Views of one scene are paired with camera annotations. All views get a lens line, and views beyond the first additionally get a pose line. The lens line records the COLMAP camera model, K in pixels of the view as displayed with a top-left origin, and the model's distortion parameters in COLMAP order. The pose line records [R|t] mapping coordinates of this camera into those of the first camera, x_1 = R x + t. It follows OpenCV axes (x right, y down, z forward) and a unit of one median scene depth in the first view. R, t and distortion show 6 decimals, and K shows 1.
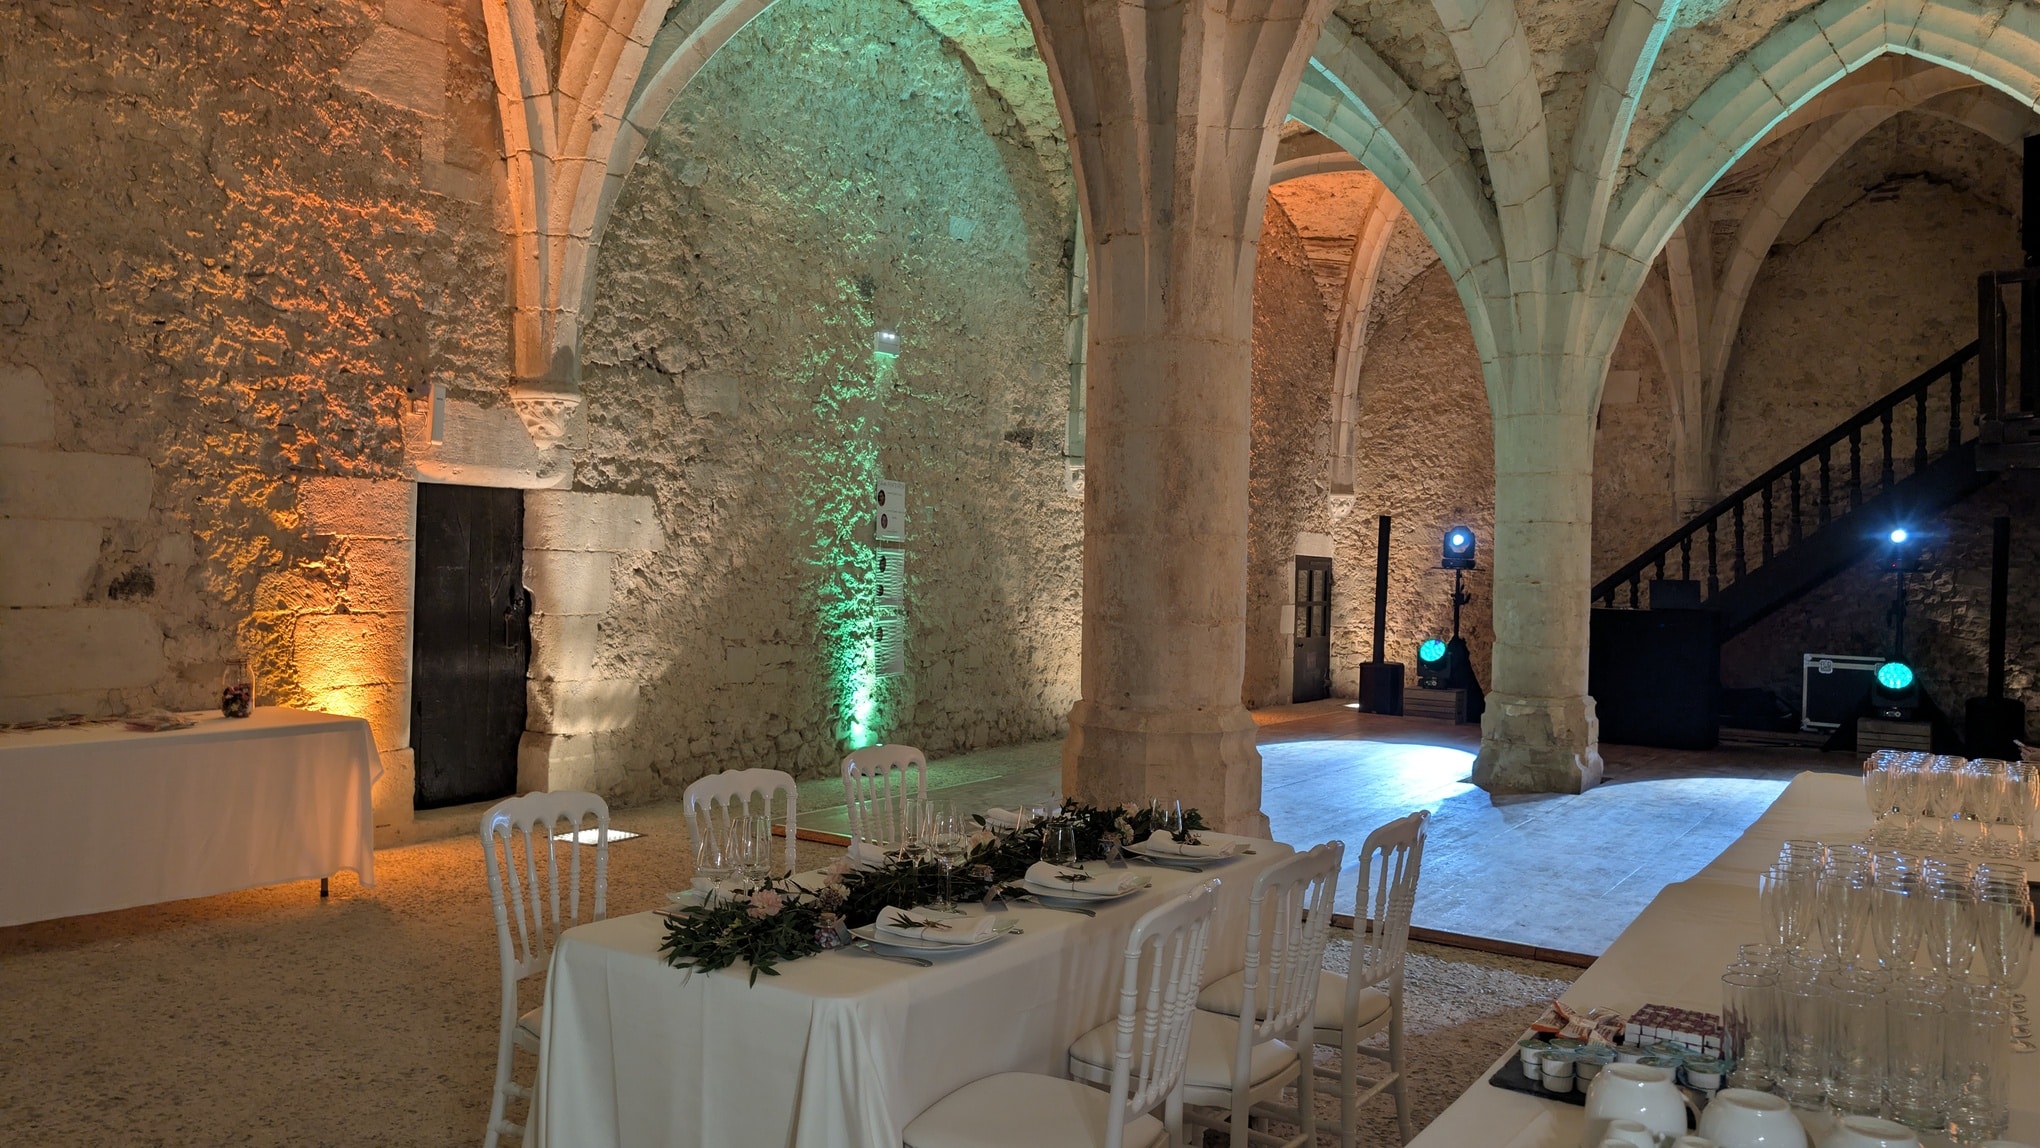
lens RADIAL K [[1467.0, 0, 1021.1], [0, 1467.0, 569.1], [0, 0, 1]] dist [0.021472, -0.020190]
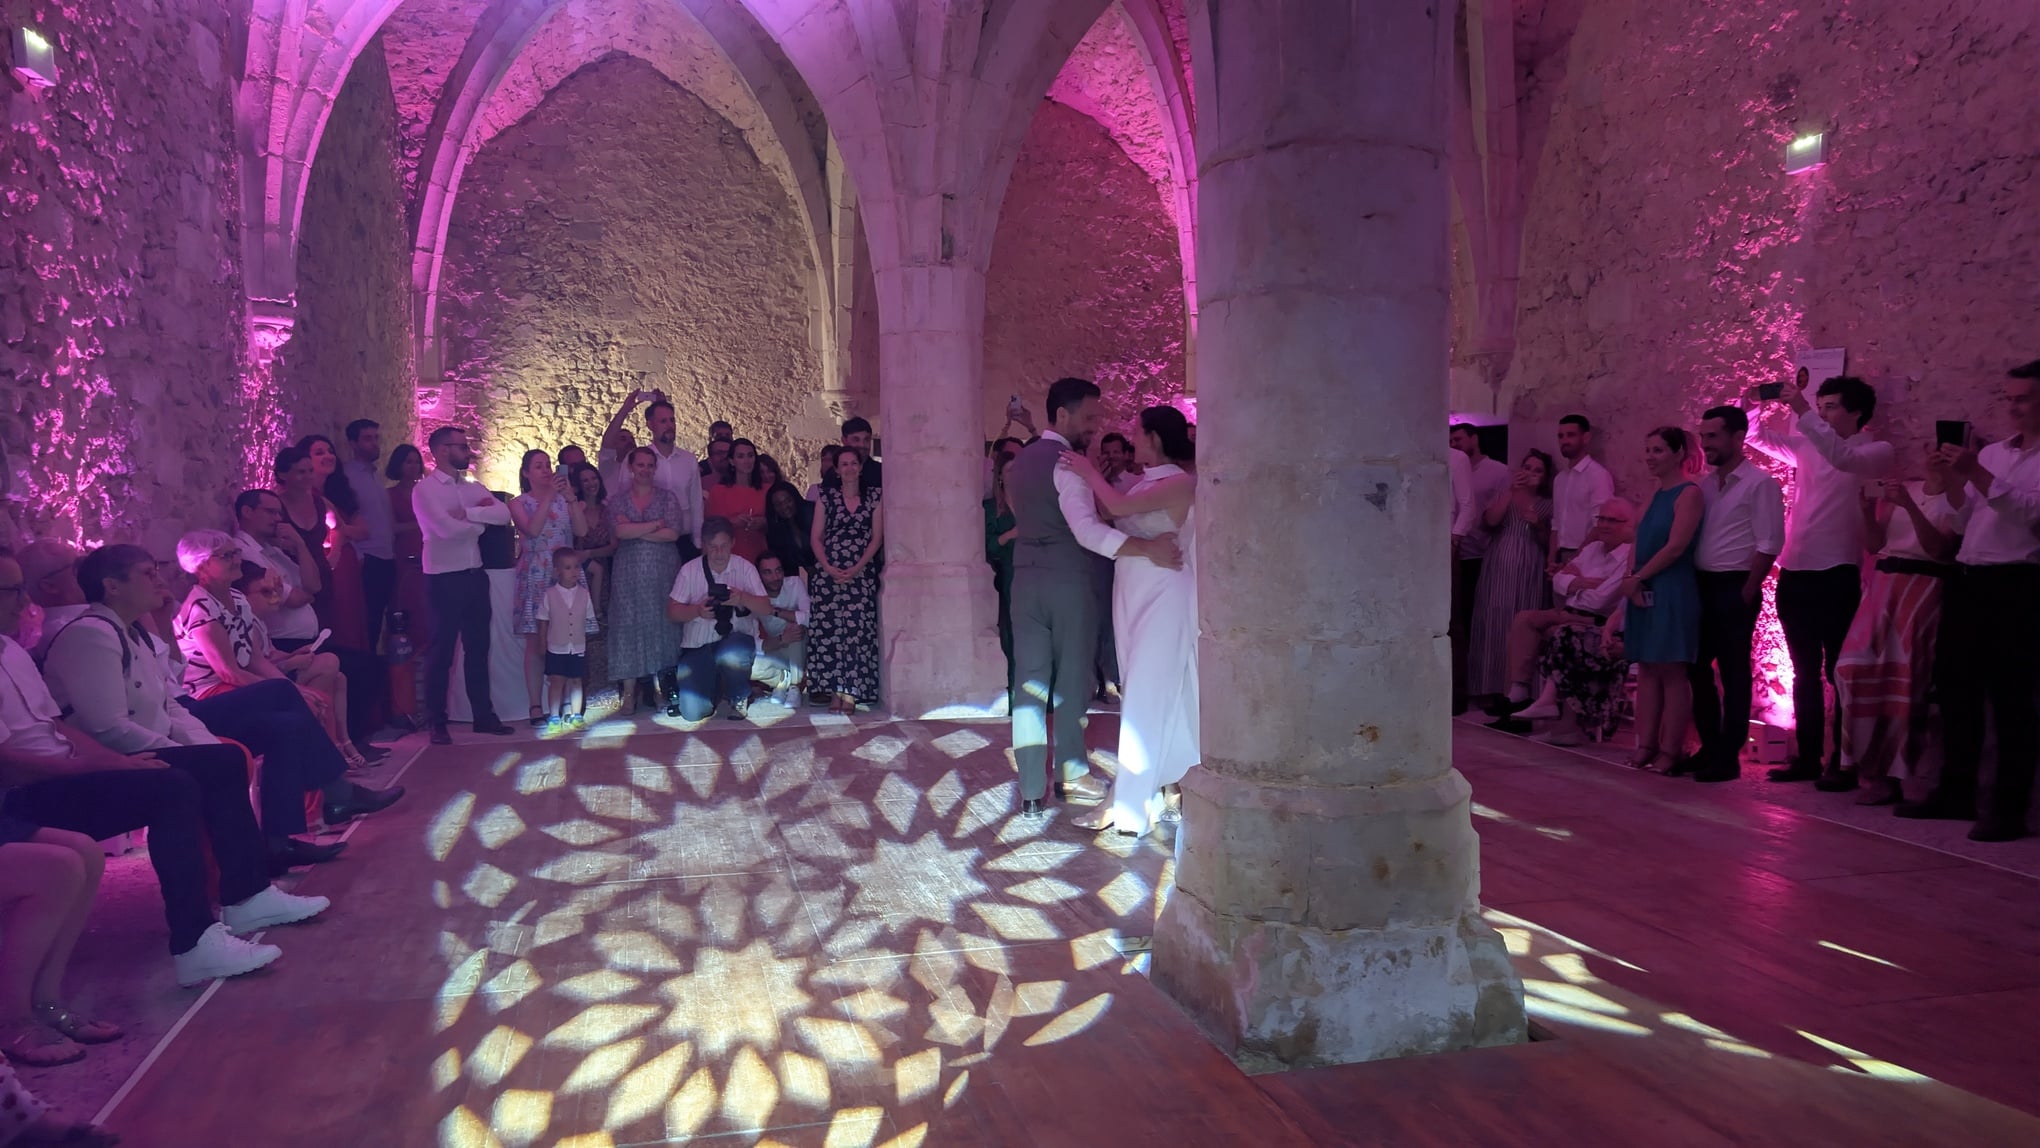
lens RADIAL K [[1467.0, 0, 1024.2], [0, 1467.0, 589.9], [0, 0, 1]] dist [0.021472, -0.020190]
pose [[-0.668440, 0.028080, -0.743236, 0.697705], [-0.013882, 0.998642, 0.050214, 0.023004], [0.743637, 0.043883, -0.667142, 1.230459]]
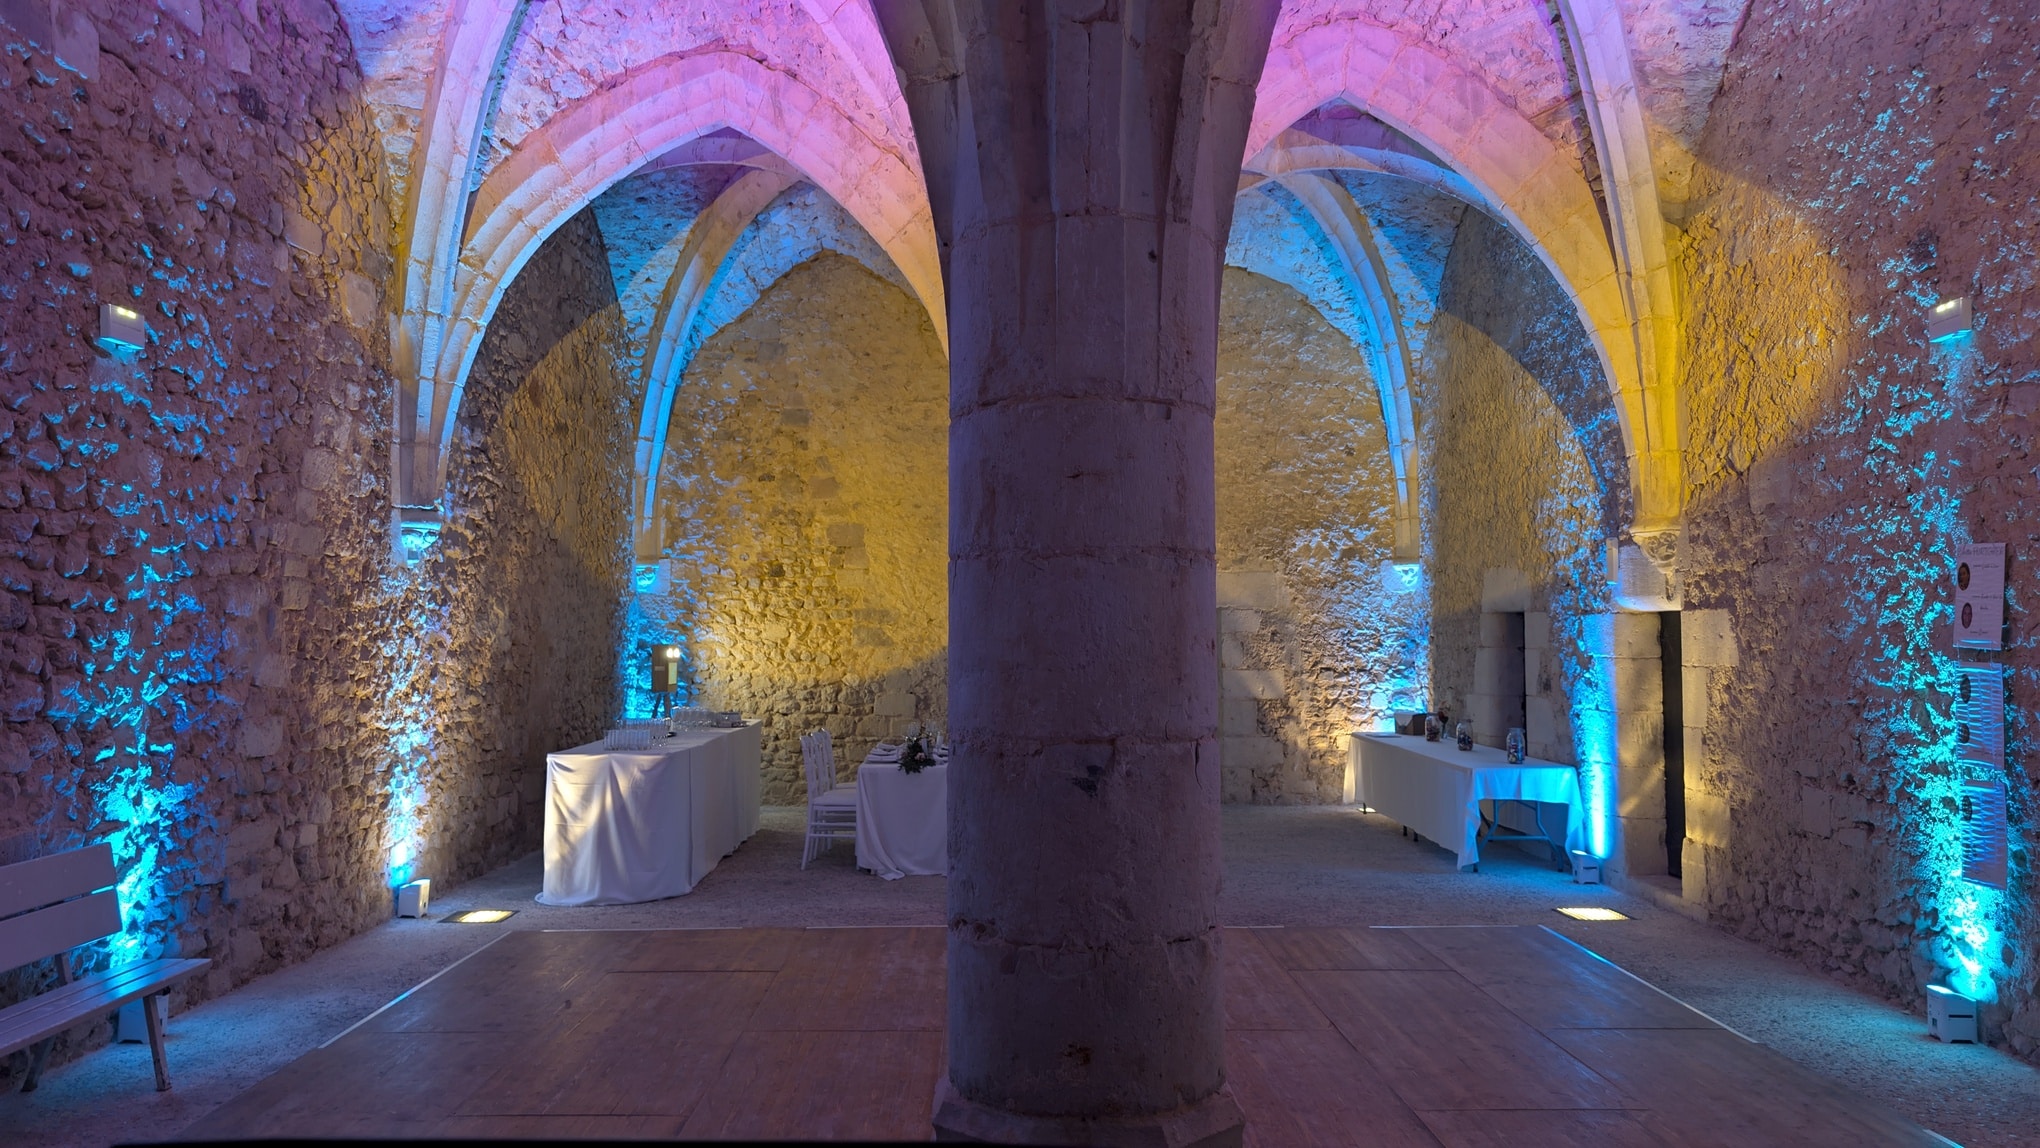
lens RADIAL K [[1467.0, 0, 1012.9], [0, 1467.0, 555.4], [0, 0, 1]] dist [0.021472, -0.020190]
pose [[-0.823942, -0.054472, -0.564050, 0.573775], [-0.021747, 0.997675, -0.064581, -0.010389], [0.566256, -0.040945, -0.823212, 1.308873]]
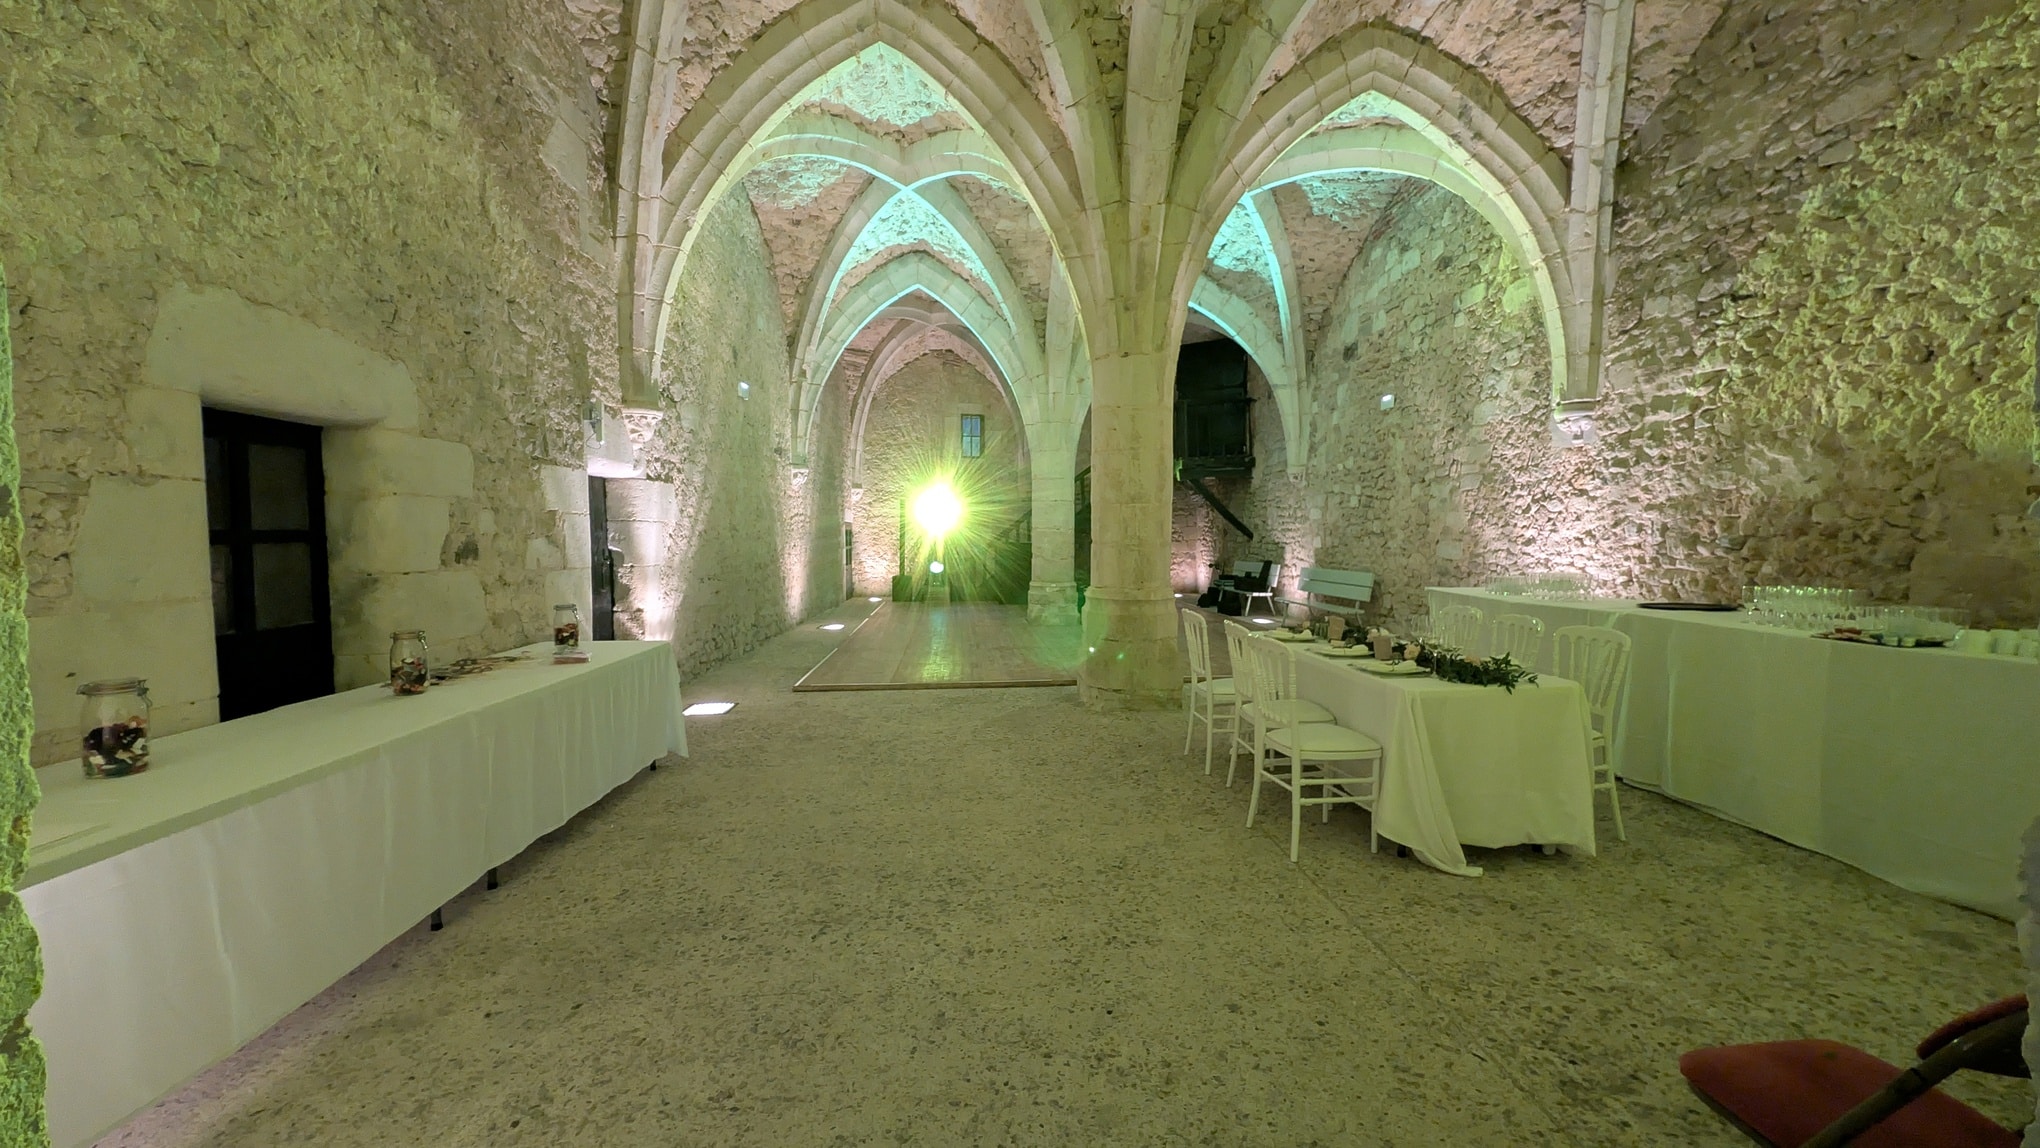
lens RADIAL K [[783.0, 0, 1009.0], [0, 783.0, 577.7], [0, 0, 1]] dist [0.003872, 0.000109]
pose [[0.795128, -0.061109, 0.603354, -0.401215], [0.025590, 0.997405, 0.067297, 0.000284], [-0.605901, -0.038070, 0.794629, 0.136071]]
